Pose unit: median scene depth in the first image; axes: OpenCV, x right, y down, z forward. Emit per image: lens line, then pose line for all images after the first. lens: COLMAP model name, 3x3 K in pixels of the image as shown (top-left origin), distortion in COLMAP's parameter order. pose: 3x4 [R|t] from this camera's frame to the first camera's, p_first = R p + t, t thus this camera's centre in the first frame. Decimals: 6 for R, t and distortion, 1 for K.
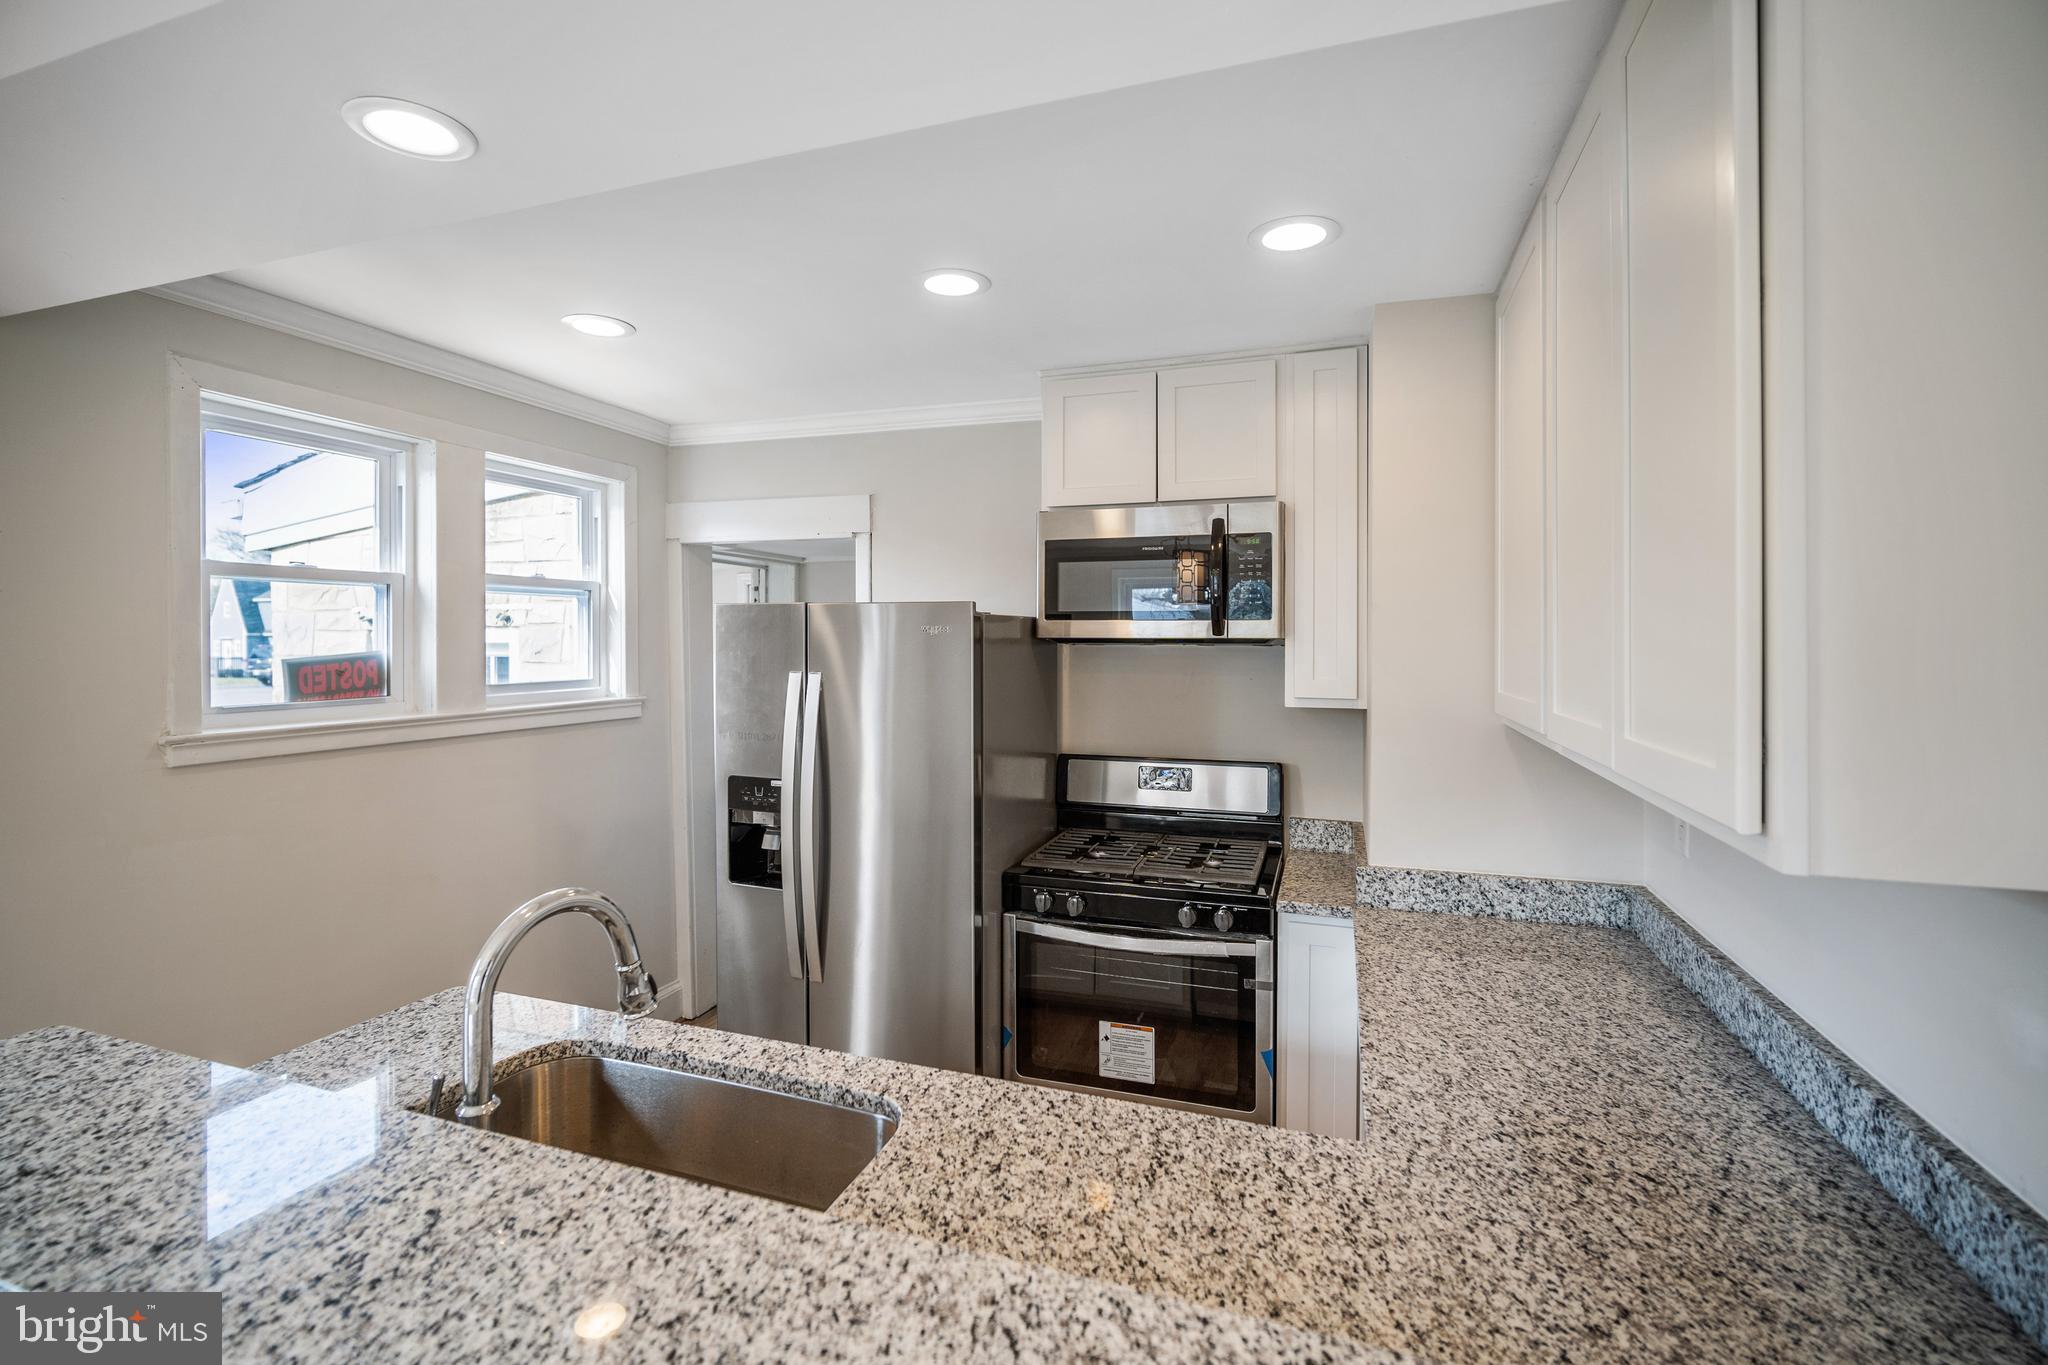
lens RADIAL K [[901.9, 0, 1031.5], [0, 901.9, 653.2], [0, 0, 1]] dist [-0.011525, 0.003360]
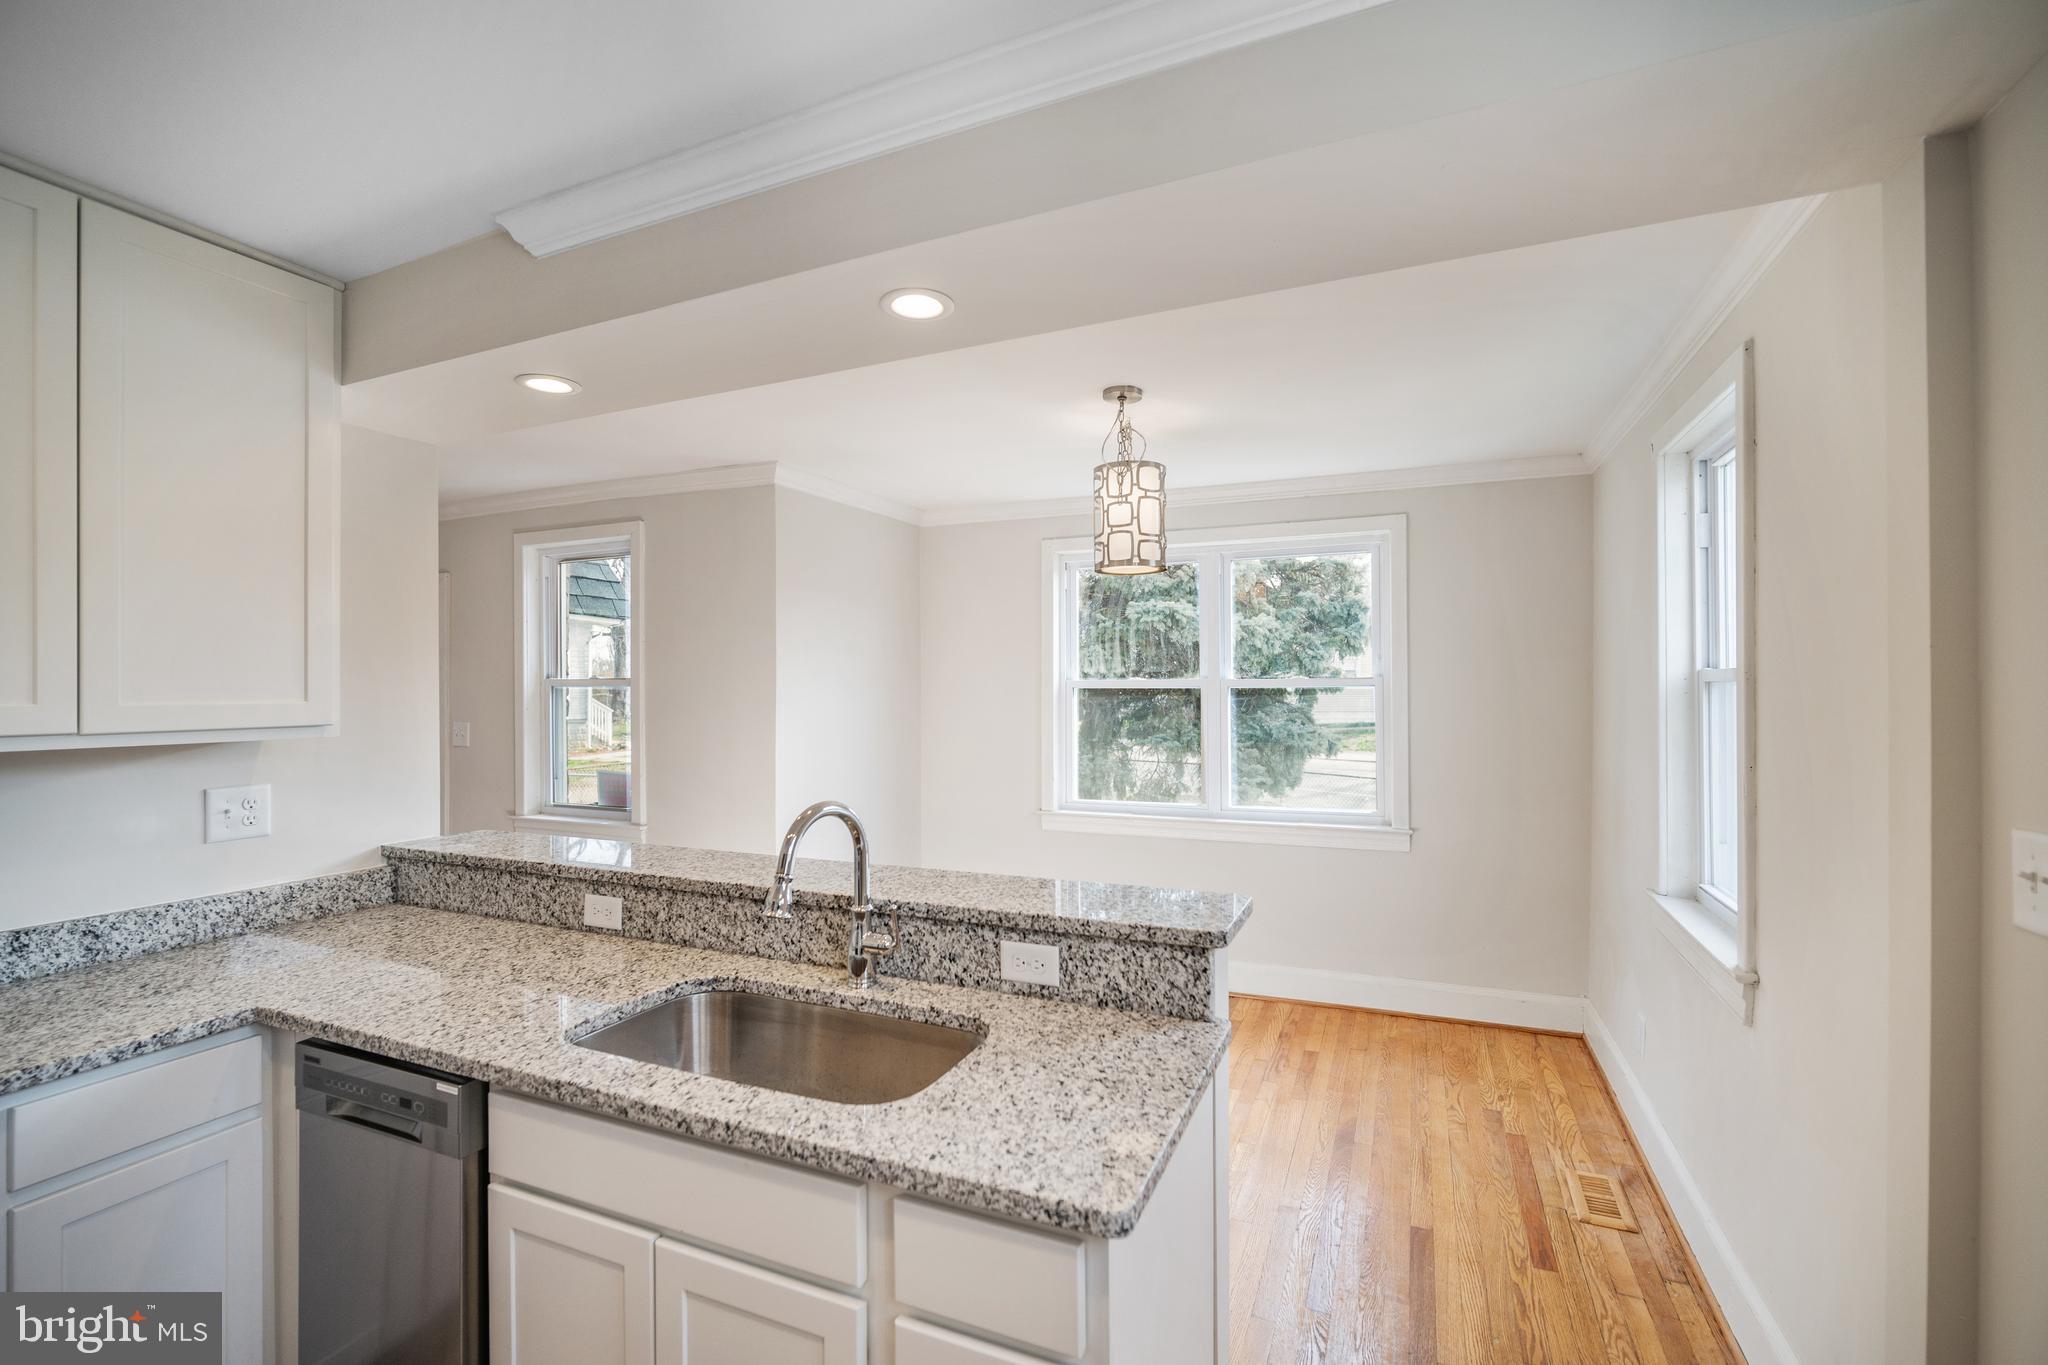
lens RADIAL K [[901.9, 0, 1012.9], [0, 901.9, 691.9], [0, 0, 1]] dist [-0.011525, 0.003360]
pose [[-0.995748, 0.000645, 0.092121, -0.455383], [0.002004, 0.999890, 0.014668, 0.026758], [-0.092102, 0.014790, -0.995640, 1.145836]]
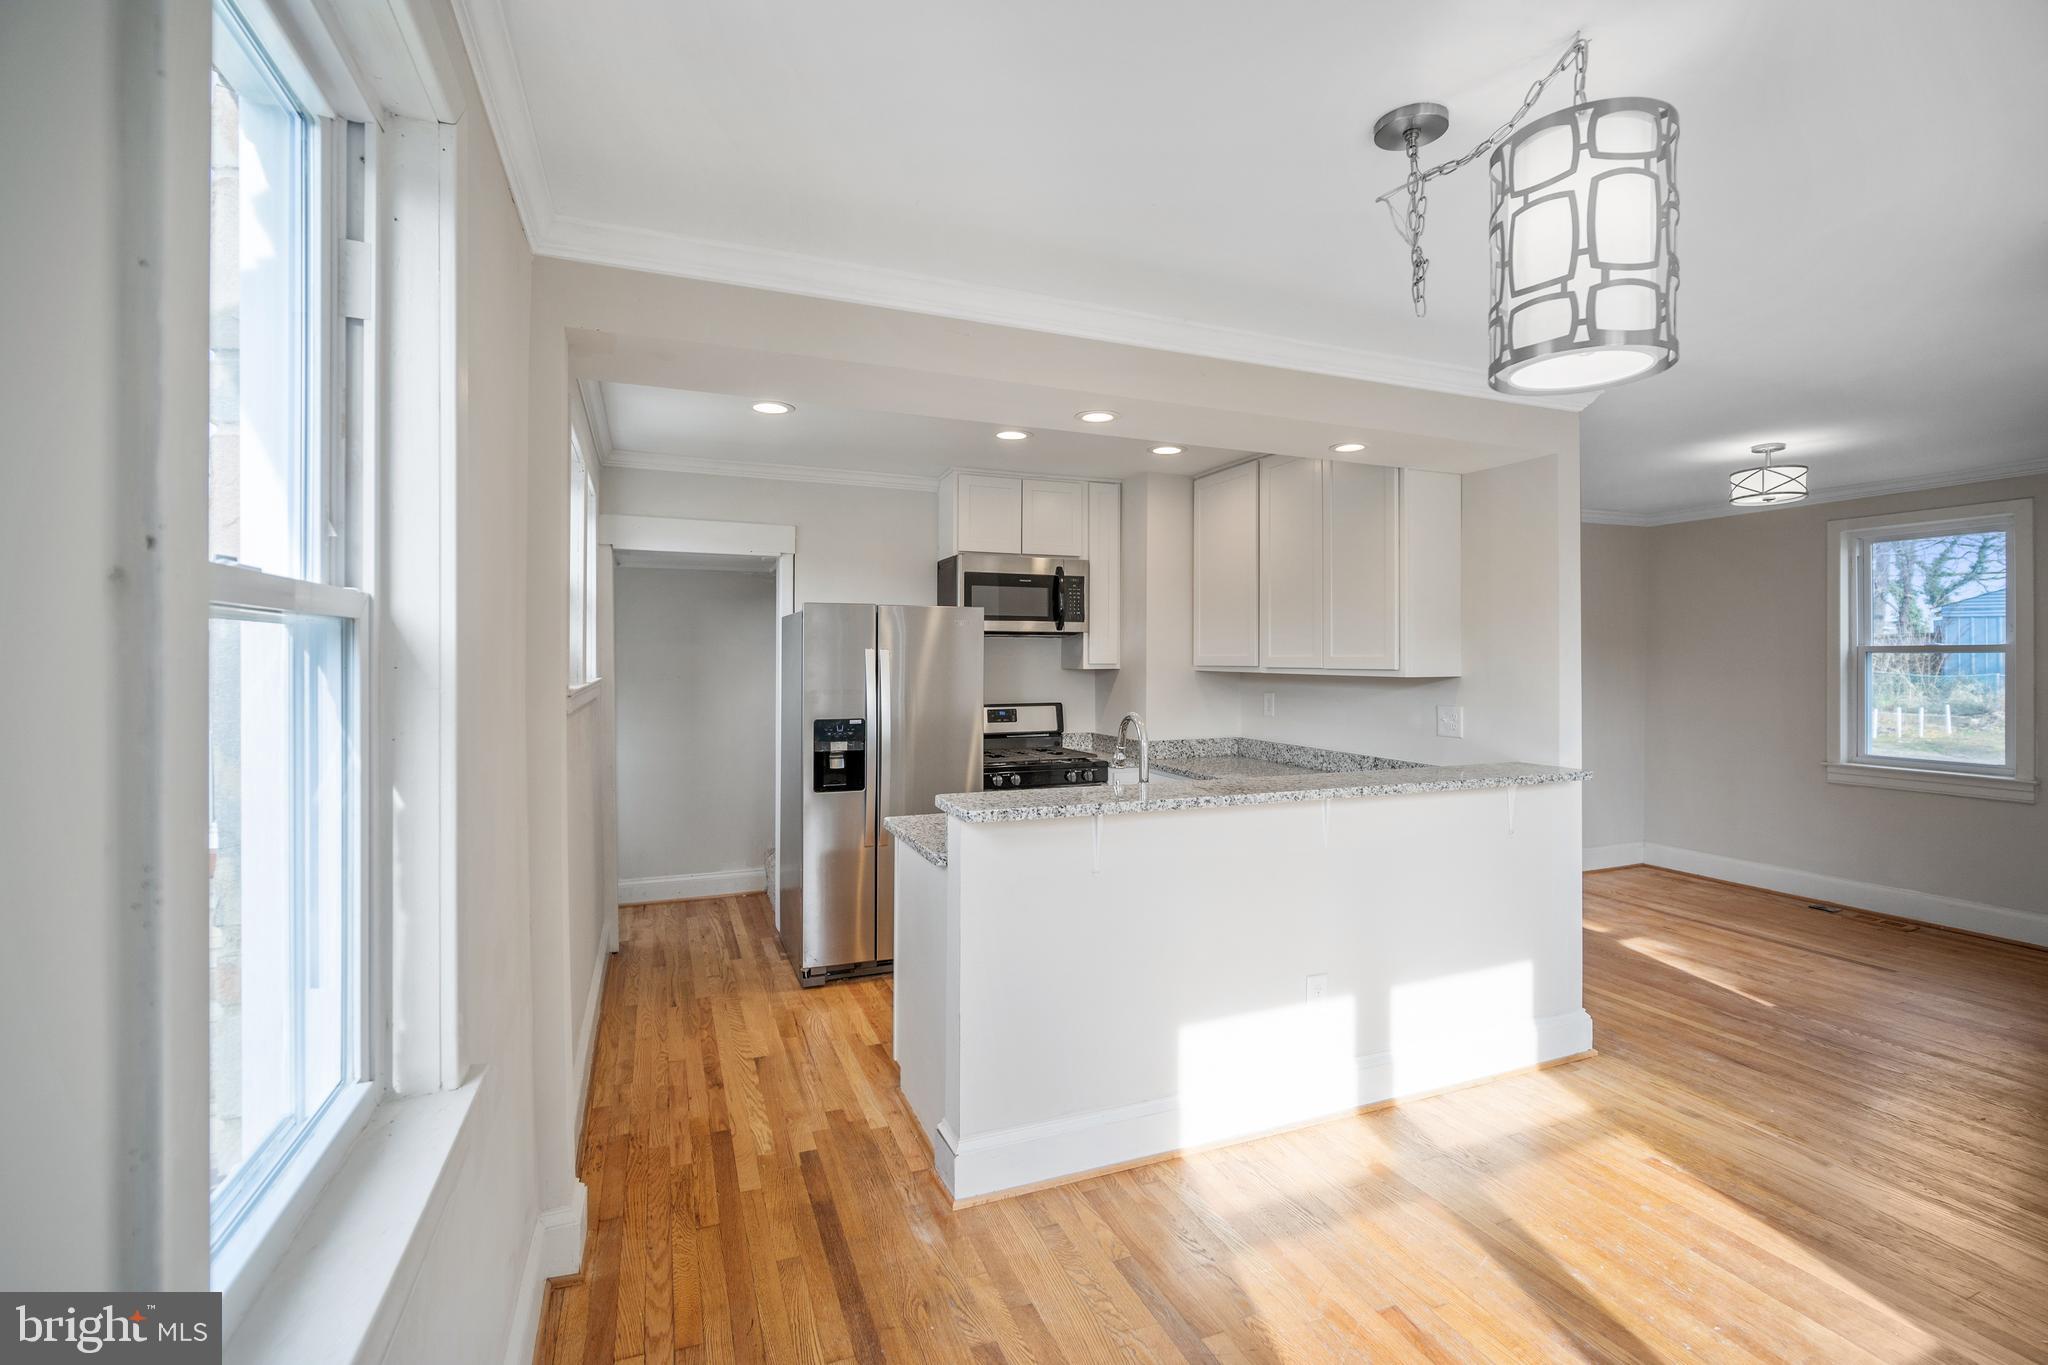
lens RADIAL K [[901.9, 0, 1020.2], [0, 901.9, 662.1], [0, 0, 1]] dist [-0.011525, 0.003360]
pose [[0.758241, -0.005699, 0.651950, -1.159710], [0.010230, 0.999943, -0.003157, 0.055890], [-0.651894, 0.009064, 0.758256, -0.375389]]
